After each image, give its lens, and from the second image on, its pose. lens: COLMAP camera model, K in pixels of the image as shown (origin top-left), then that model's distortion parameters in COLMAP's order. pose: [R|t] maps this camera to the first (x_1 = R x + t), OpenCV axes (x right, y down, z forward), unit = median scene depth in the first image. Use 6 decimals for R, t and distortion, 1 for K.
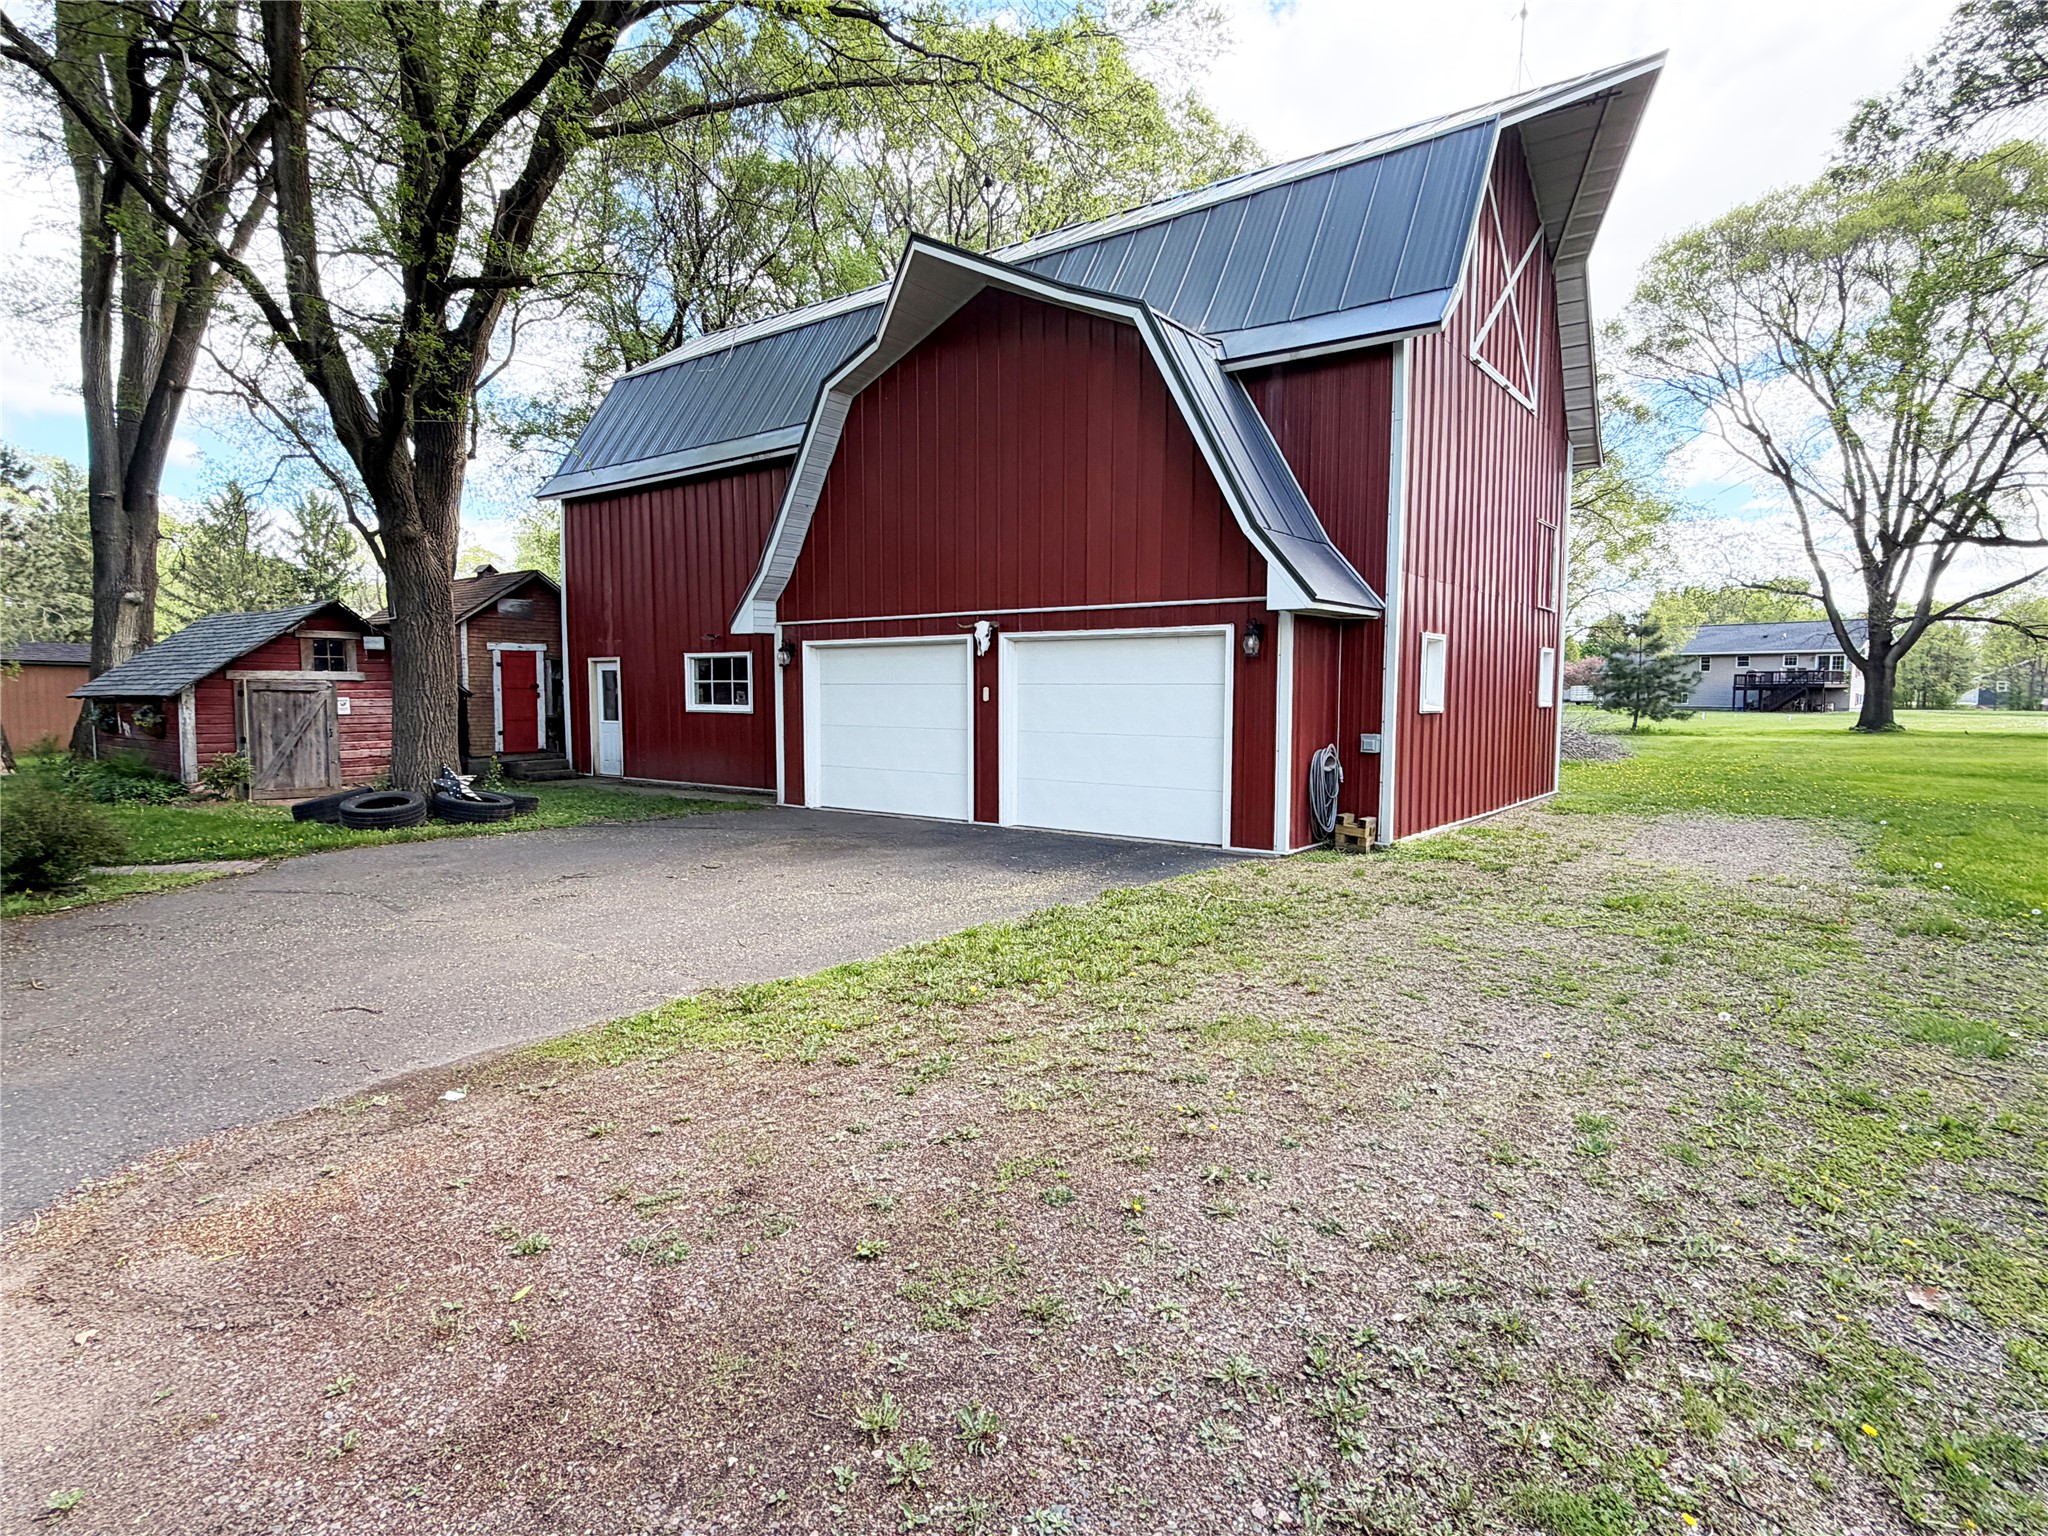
lens RADIAL K [[1073.7, 0, 1025.1], [0, 1073.7, 773.5], [0, 0, 1]] dist [-0.005594, -0.001224]
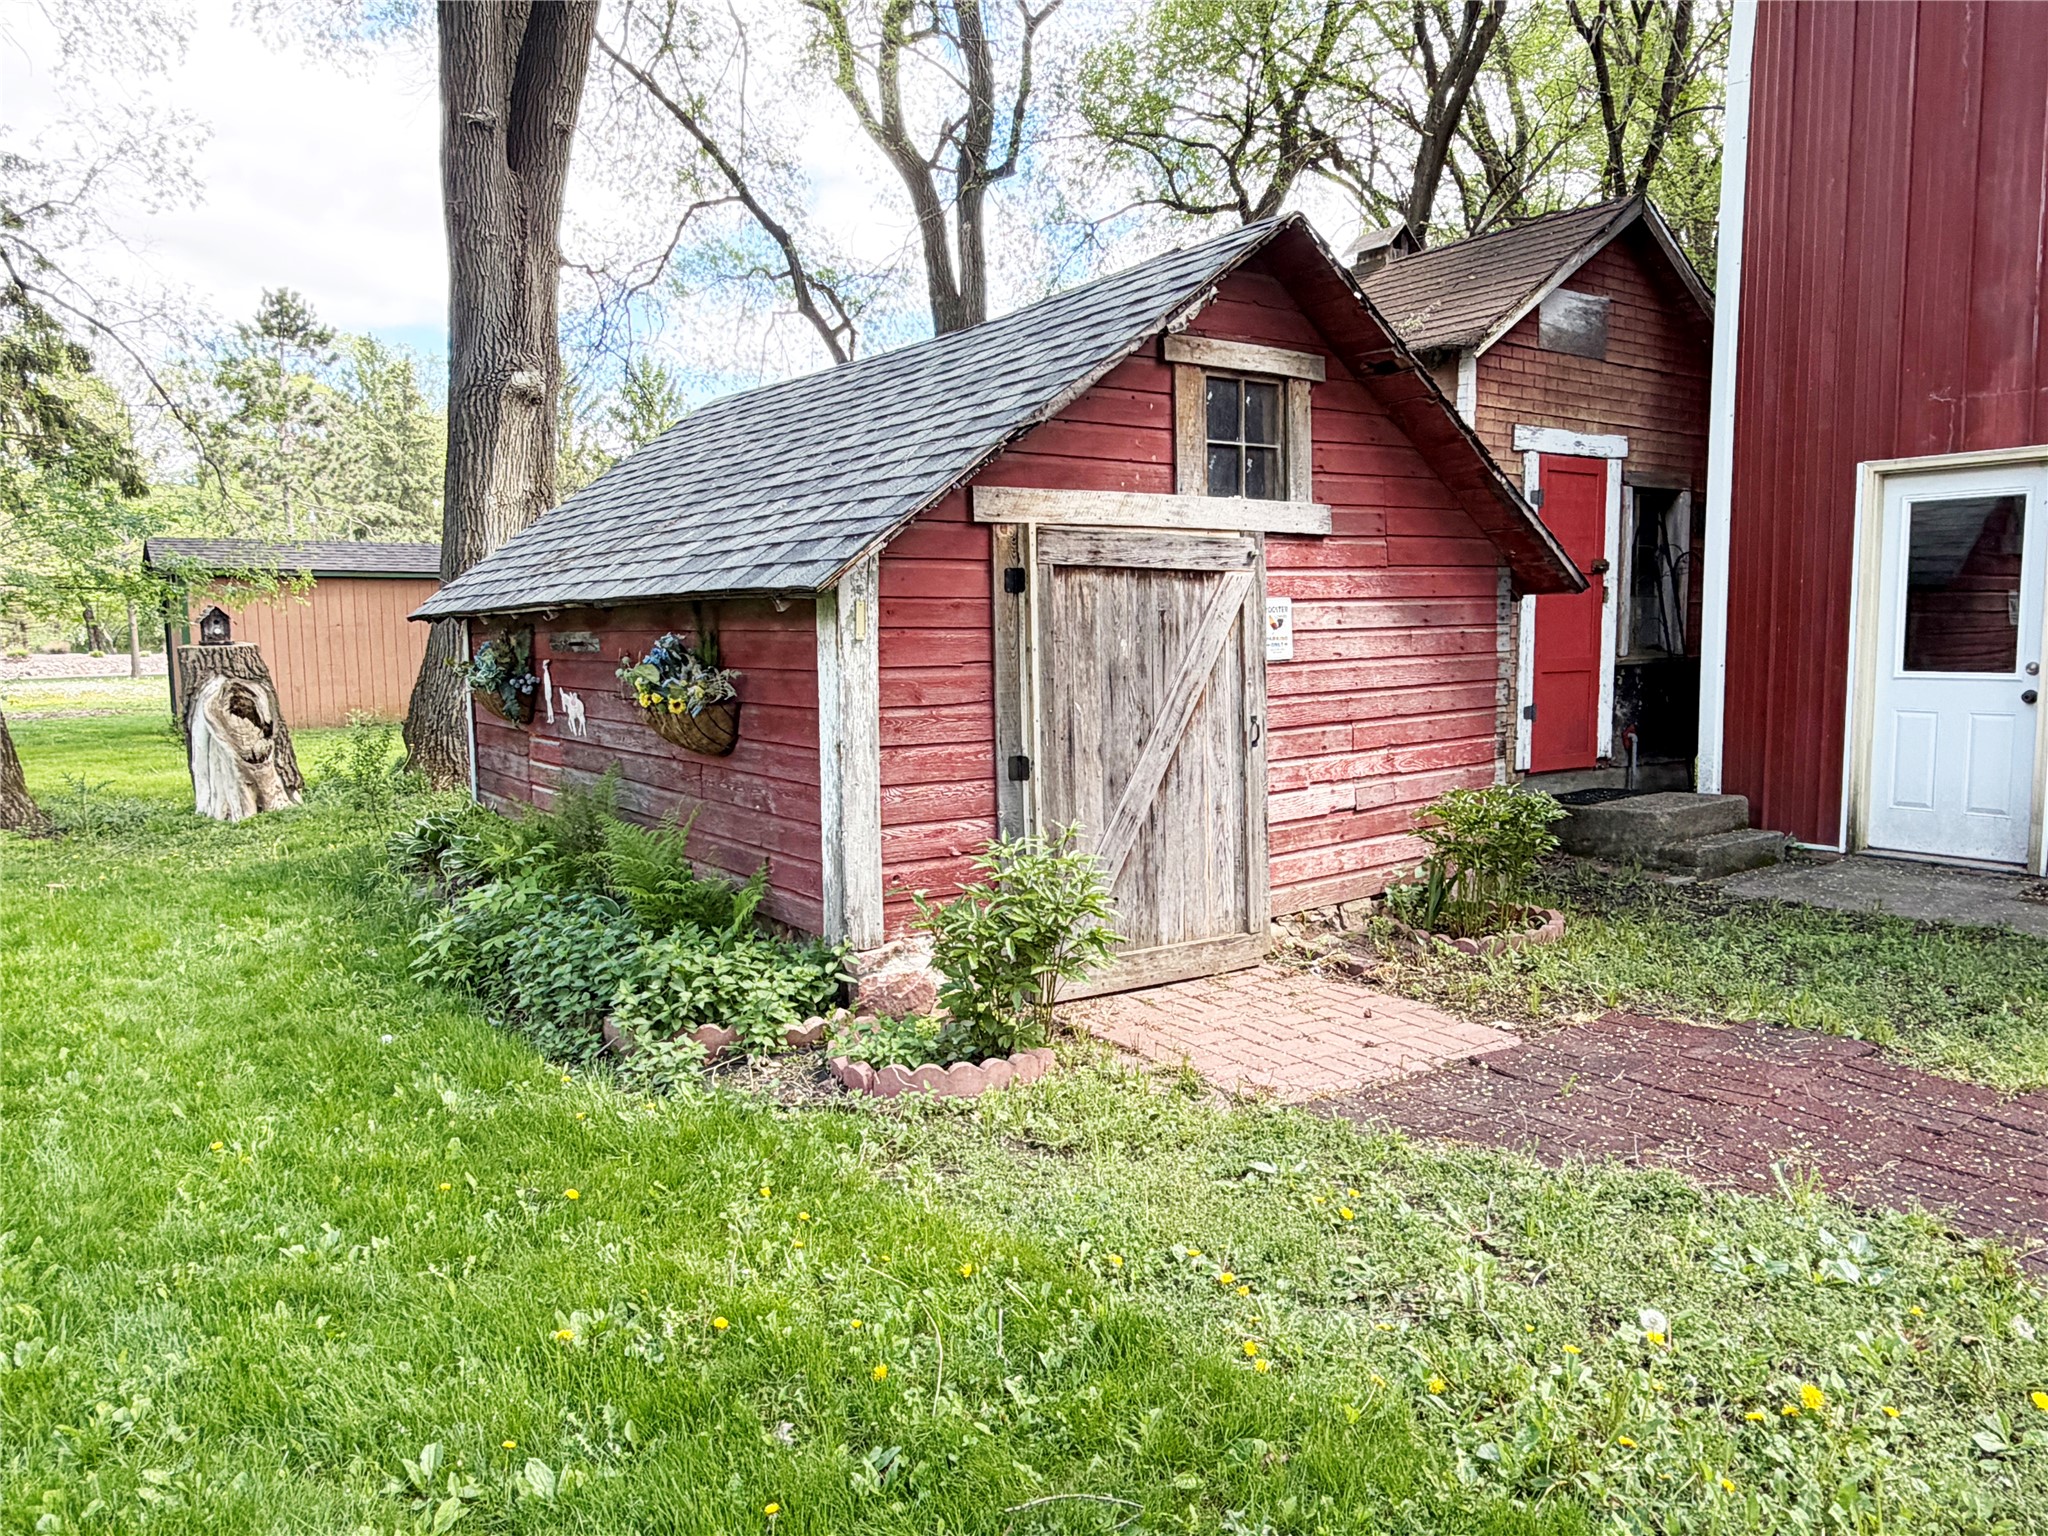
lens RADIAL K [[1424.9, 0, 1027.0], [0, 1424.9, 775.3], [0, 0, 1]] dist [0.005891, 0.001684]
pose [[0.955032, 0.015915, -0.296075, -0.508890], [-0.006119, 0.999404, 0.033984, -0.032938], [0.296439, -0.030644, 0.954560, 0.551152]]
